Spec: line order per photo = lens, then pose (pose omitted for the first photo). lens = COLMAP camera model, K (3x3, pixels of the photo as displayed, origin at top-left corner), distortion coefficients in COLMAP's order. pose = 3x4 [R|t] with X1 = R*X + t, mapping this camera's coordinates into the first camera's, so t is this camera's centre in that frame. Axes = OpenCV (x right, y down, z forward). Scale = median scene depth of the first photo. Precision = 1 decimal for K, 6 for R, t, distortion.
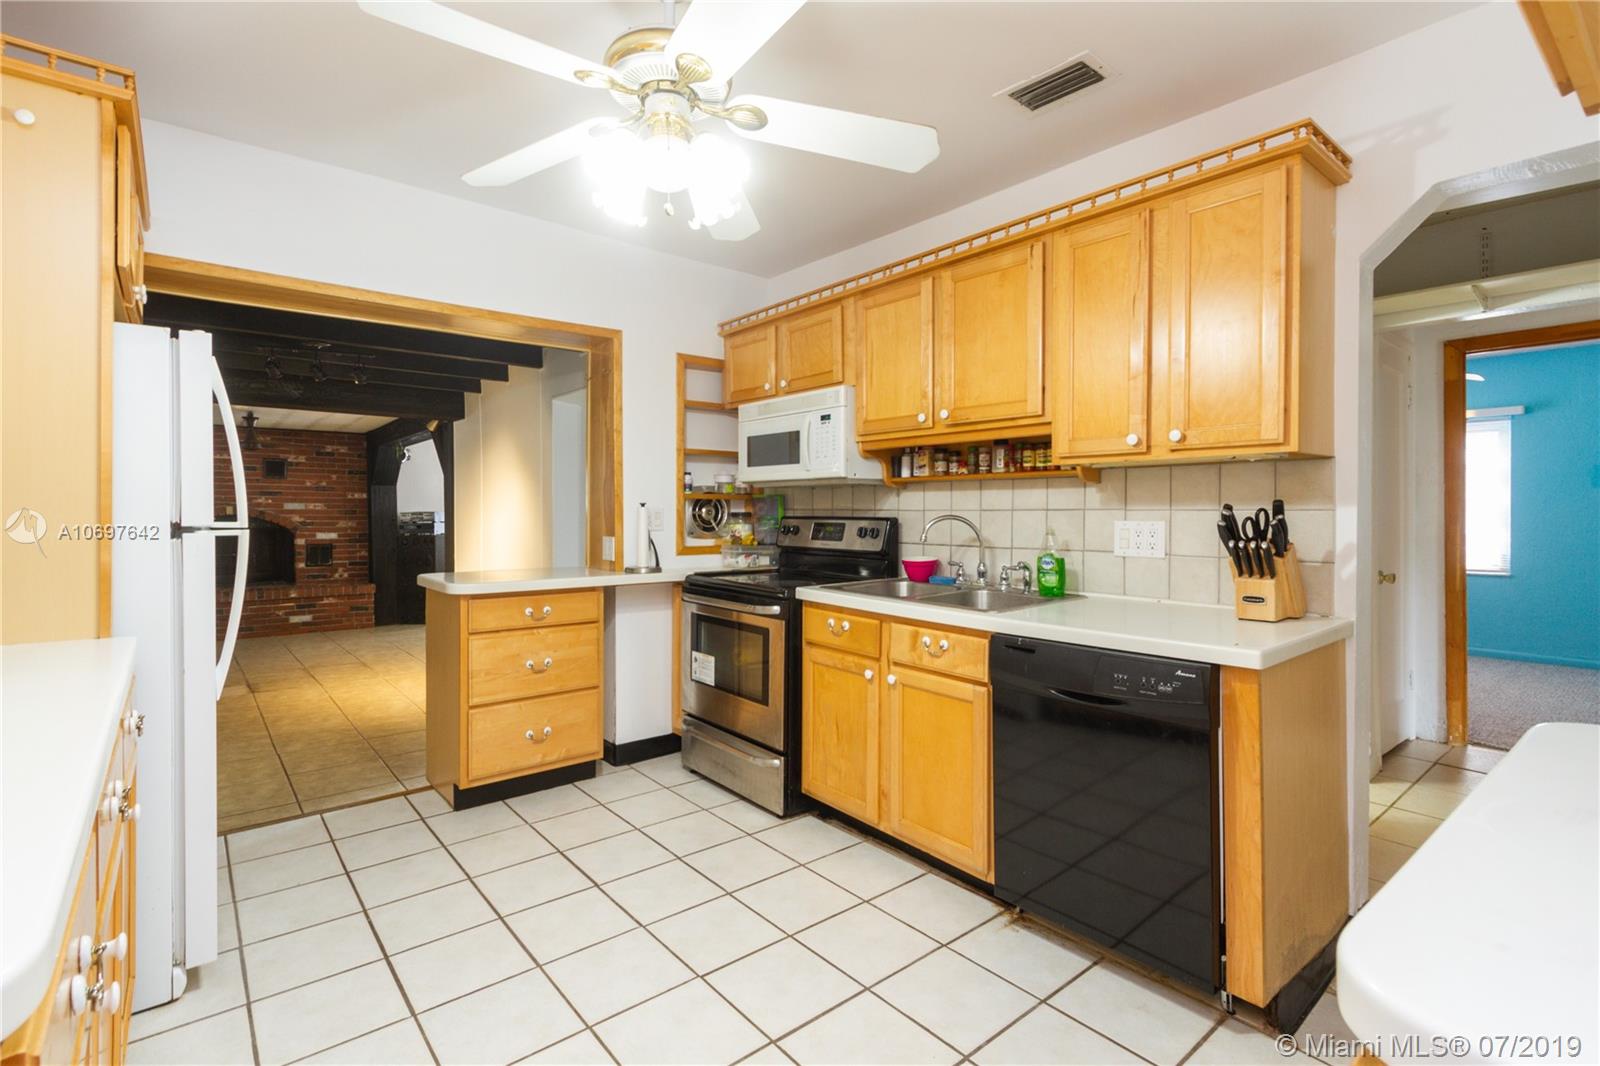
lens RADIAL K [[751.9, 0, 799.1], [0, 751.9, 517.9], [0, 0, 1]] dist [0.020841, 0.000141]
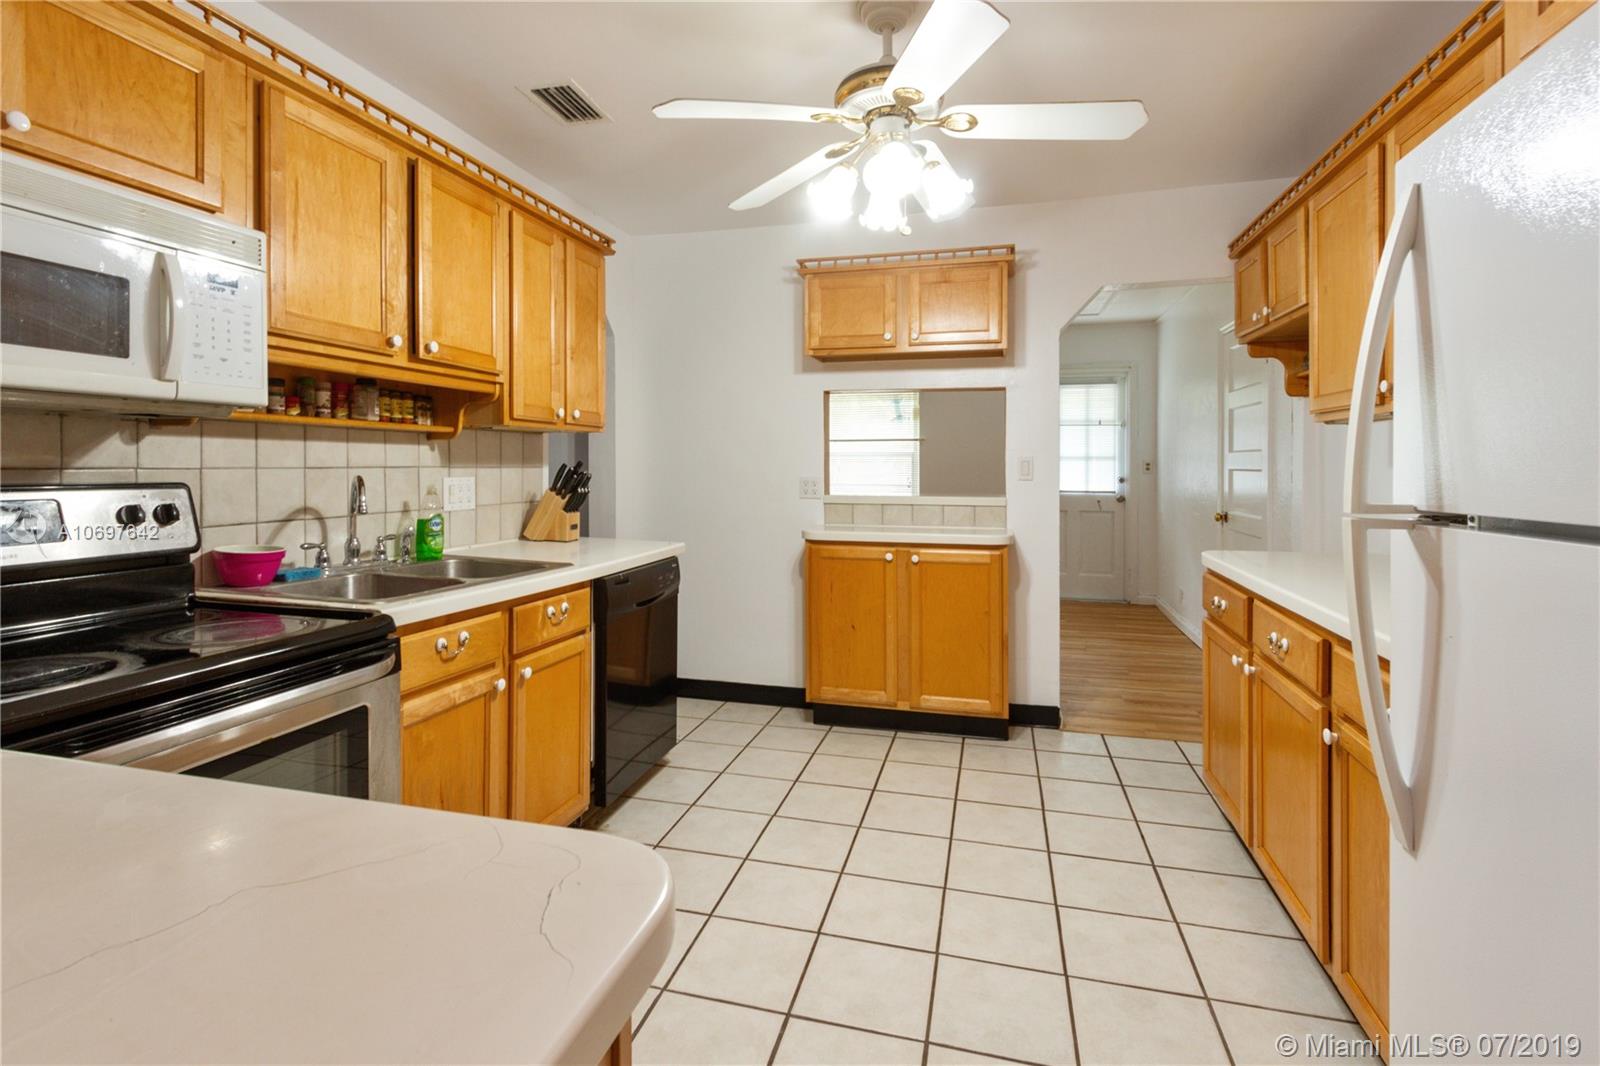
lens RADIAL K [[762.4, 0, 801.0], [0, 762.4, 463.8], [0, 0, 1]] dist [0.019802, 0.000015]
pose [[-0.578835, -0.003164, 0.815438, -0.705124], [0.004329, 0.999966, 0.006953, -0.019900], [-0.815433, 0.007555, -0.578802, 1.182472]]
